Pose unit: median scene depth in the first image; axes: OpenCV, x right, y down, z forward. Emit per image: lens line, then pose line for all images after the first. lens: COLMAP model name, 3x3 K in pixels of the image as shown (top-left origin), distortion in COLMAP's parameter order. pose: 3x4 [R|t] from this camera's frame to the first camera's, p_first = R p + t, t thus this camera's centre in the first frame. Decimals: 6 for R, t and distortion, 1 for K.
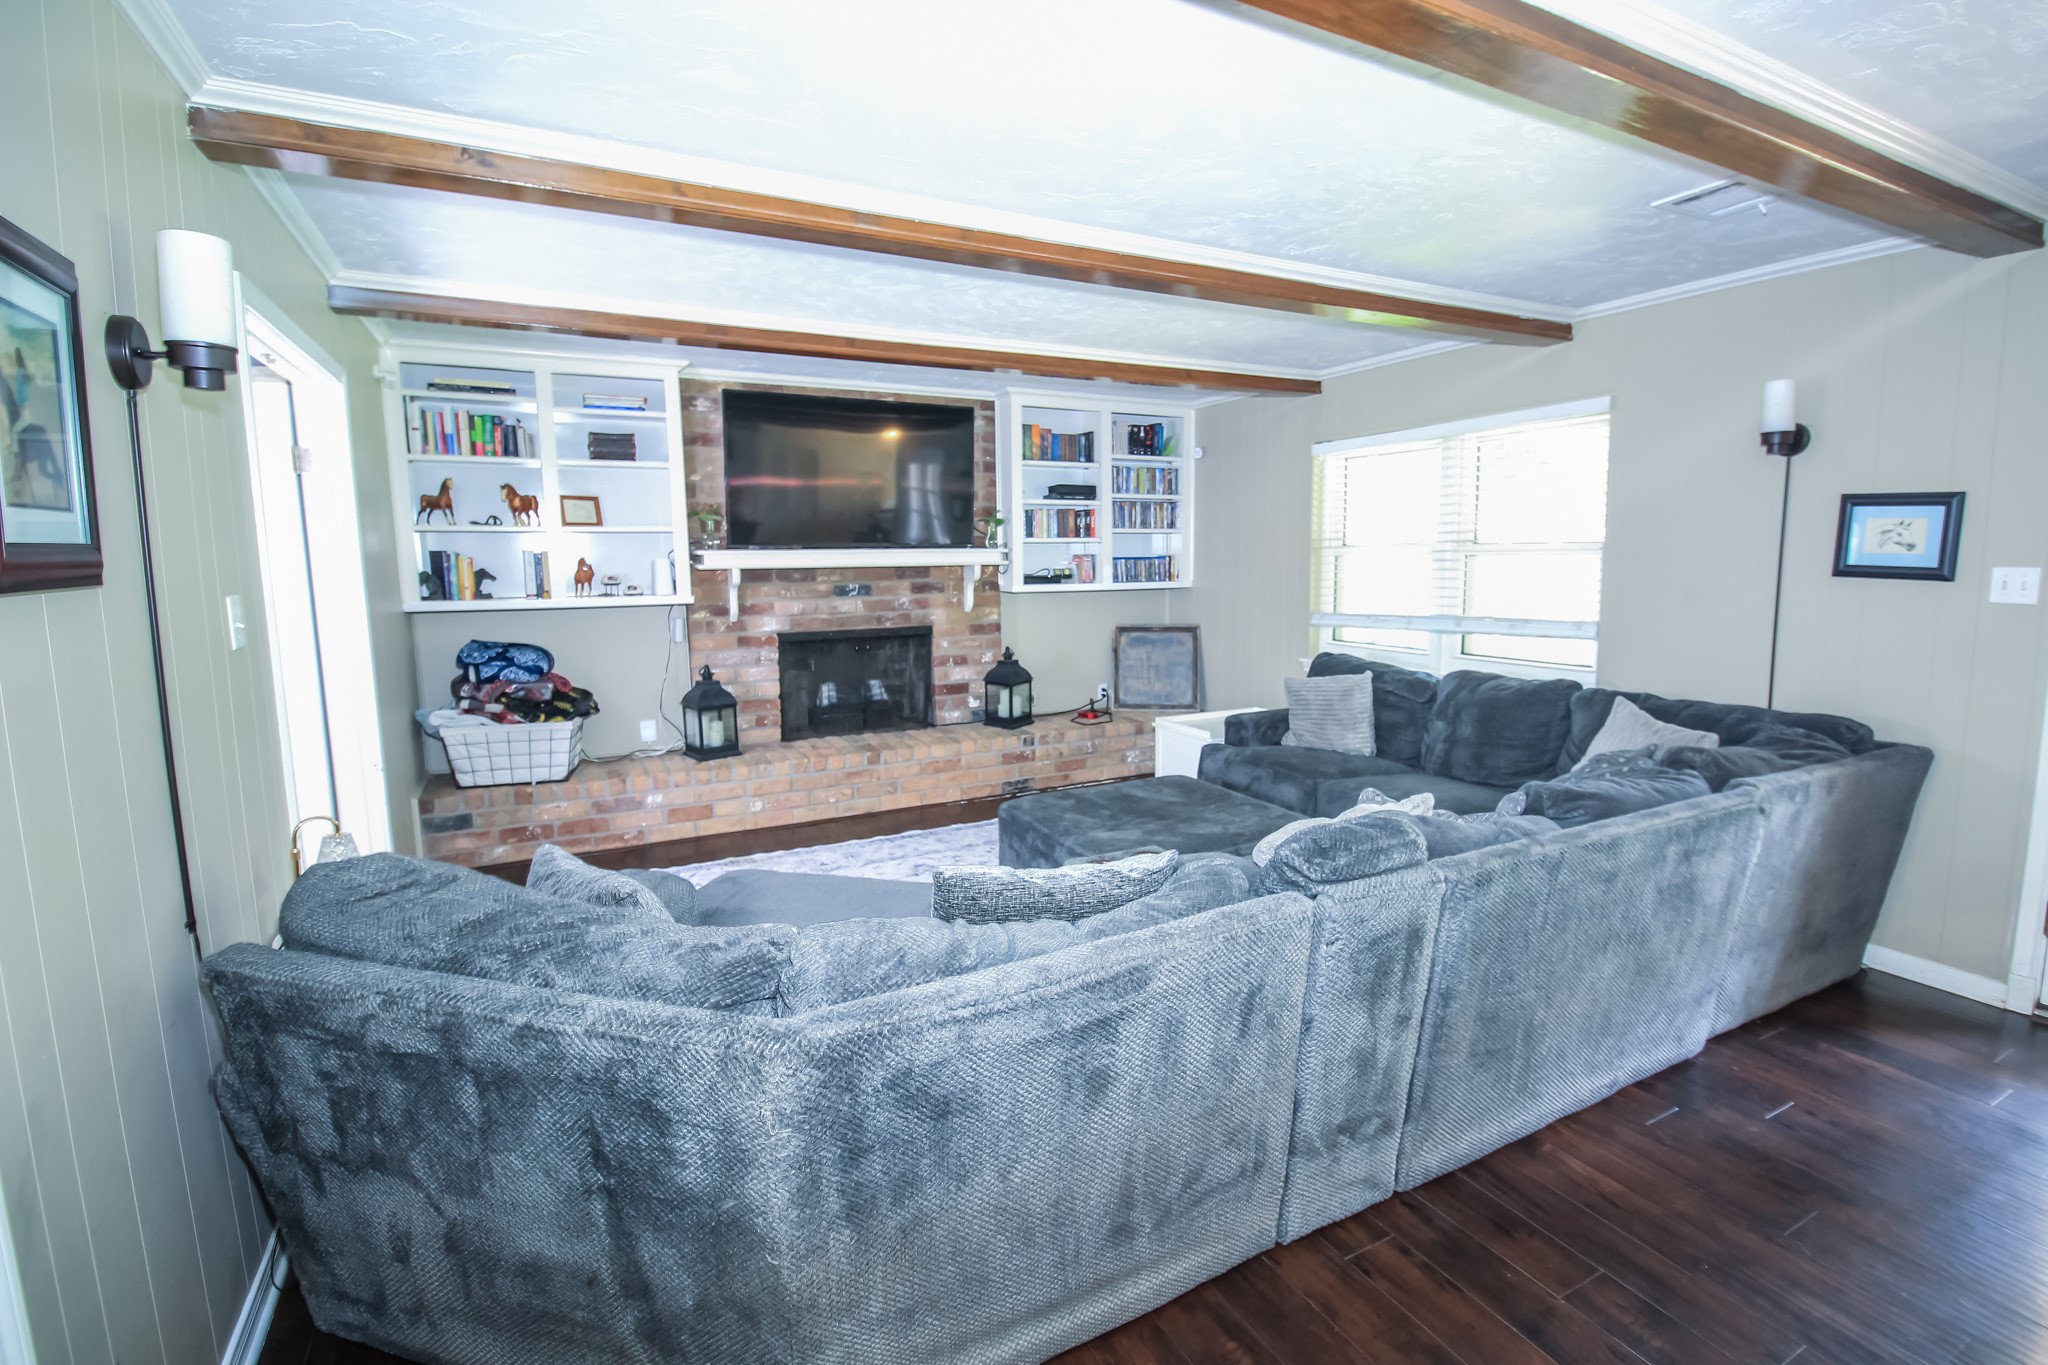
lens RADIAL K [[941.6, 0, 1034.9], [0, 941.6, 680.4], [0, 0, 1]] dist [-0.003620, -0.008247]
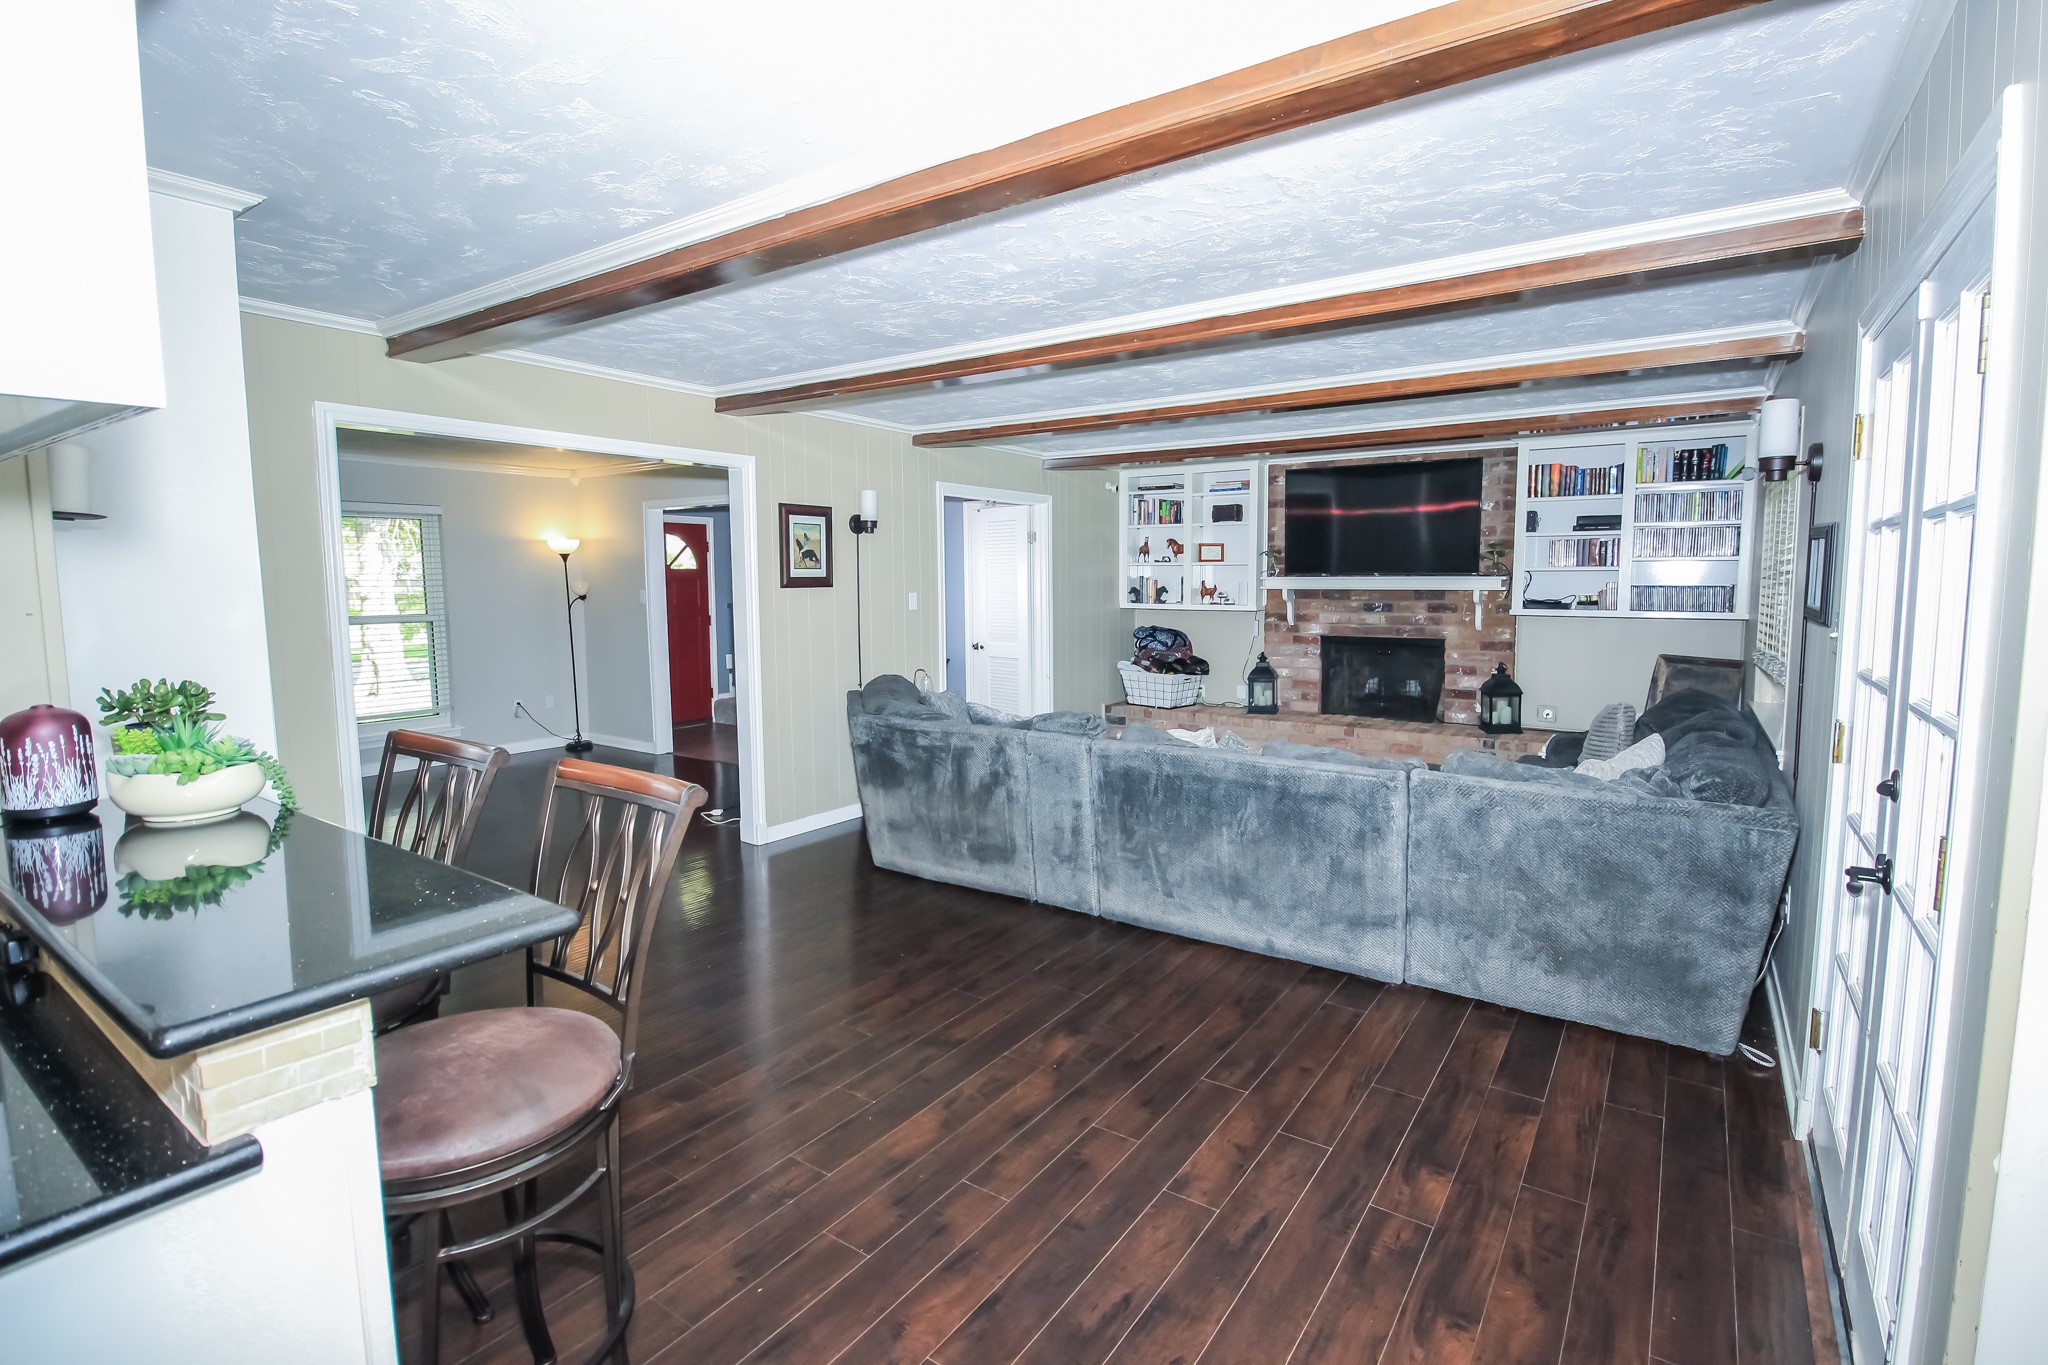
lens RADIAL K [[941.6, 0, 1053.0], [0, 941.6, 666.5], [0, 0, 1]] dist [-0.003620, -0.008247]
pose [[0.464064, 0.088987, -0.881321, 0.816815], [-0.121419, 0.991940, 0.036223, -0.006855], [0.877441, 0.090200, 0.471128, -0.011495]]
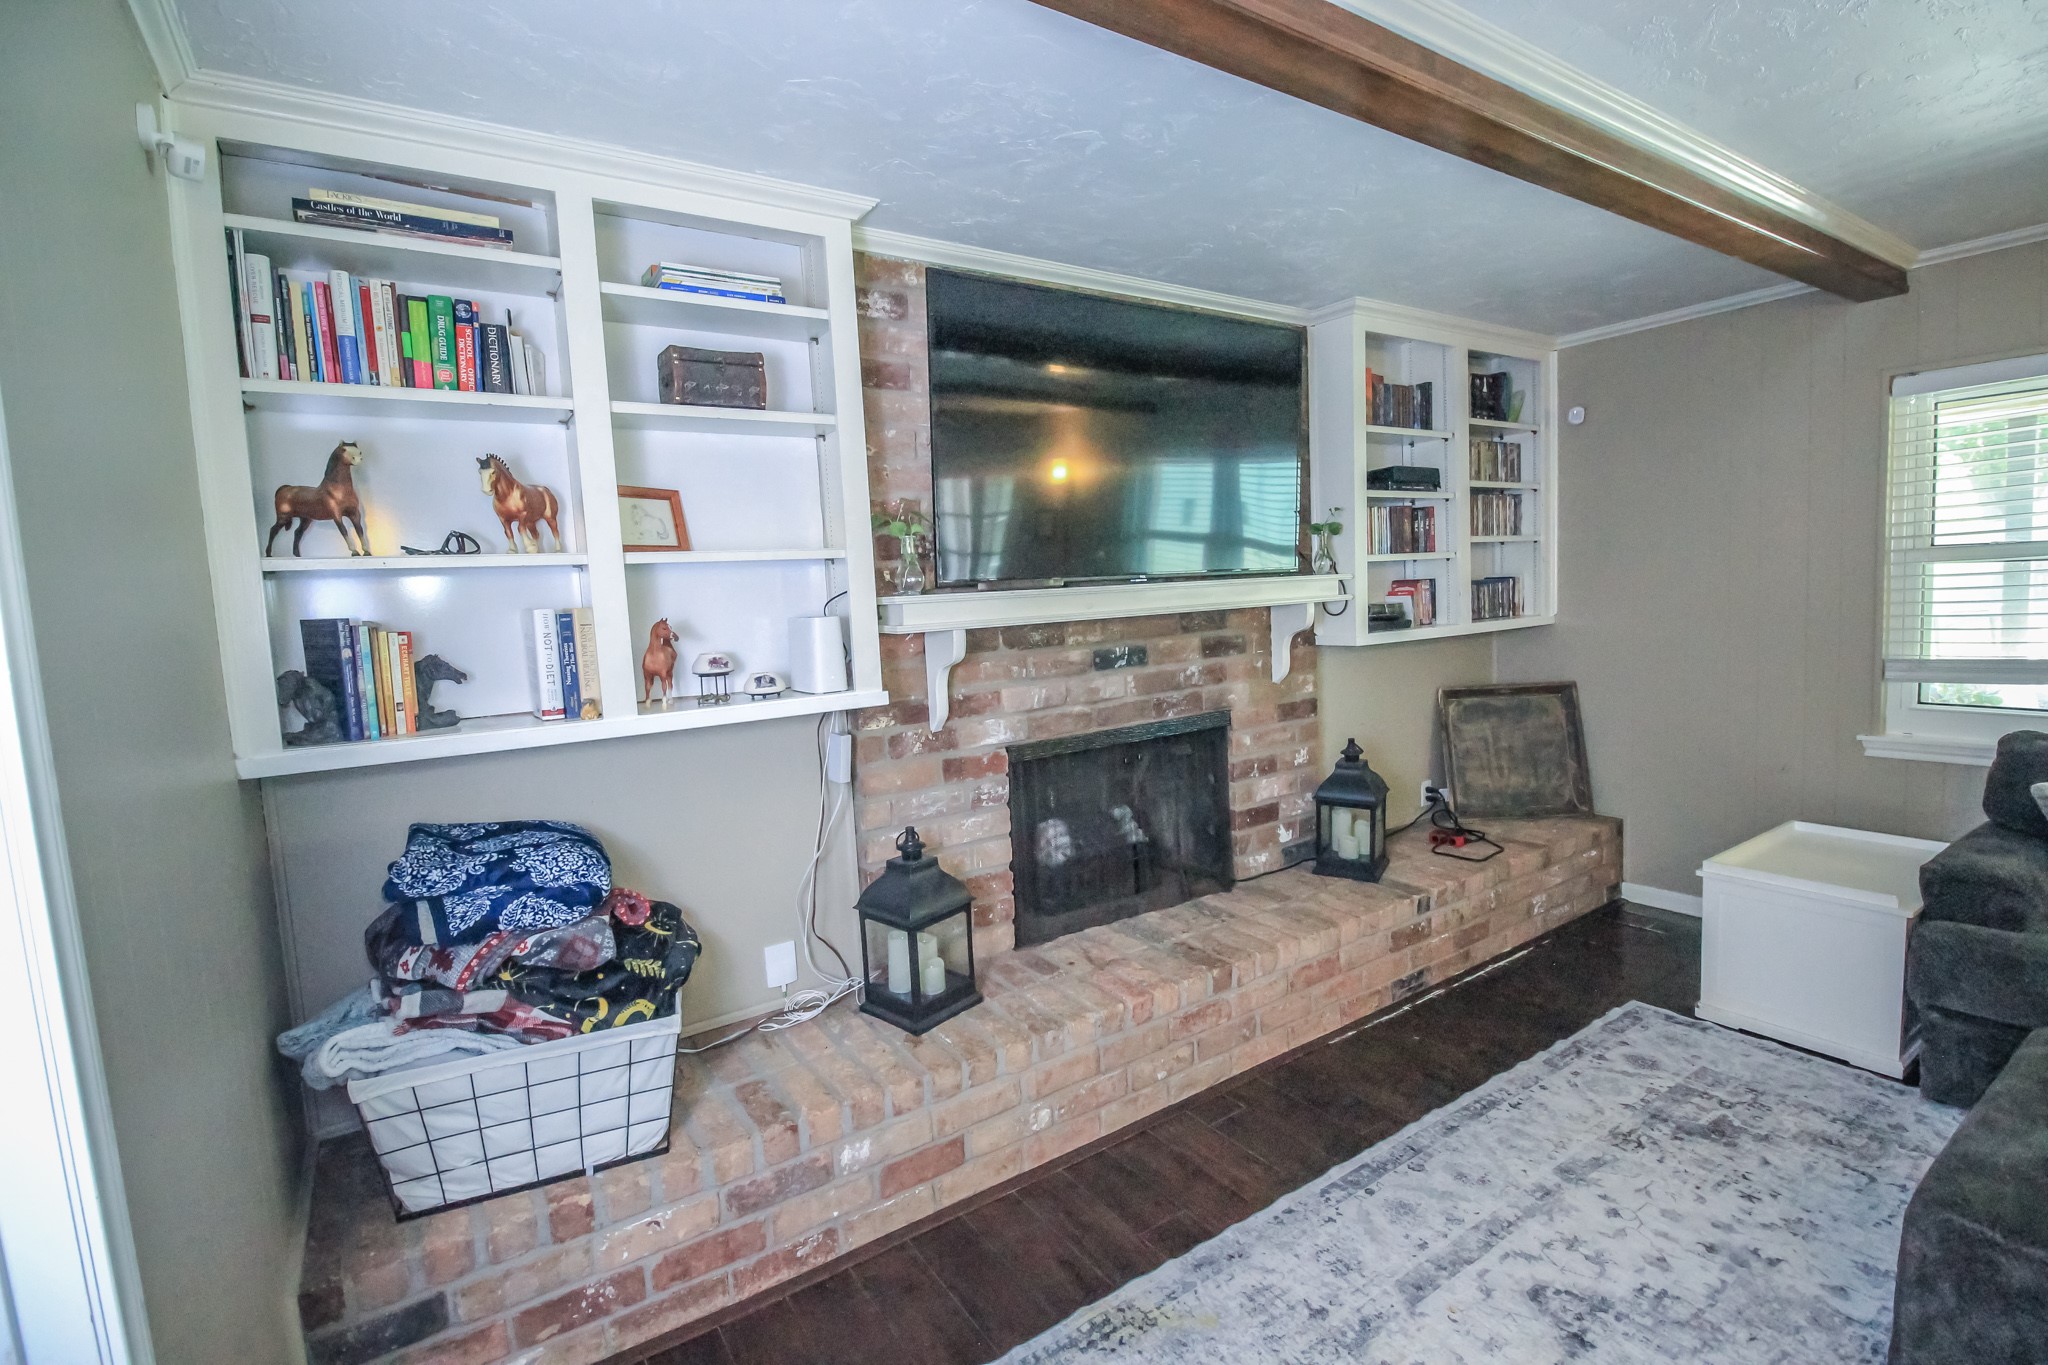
lens RADIAL K [[941.6, 0, 1025.9], [0, 941.6, 680.4], [0, 0, 1]] dist [-0.003620, -0.008247]
pose [[0.993349, -0.049972, 0.103729, -0.327999], [0.053927, 0.997907, -0.035677, -0.070539], [-0.101729, 0.041033, 0.993966, 0.492076]]
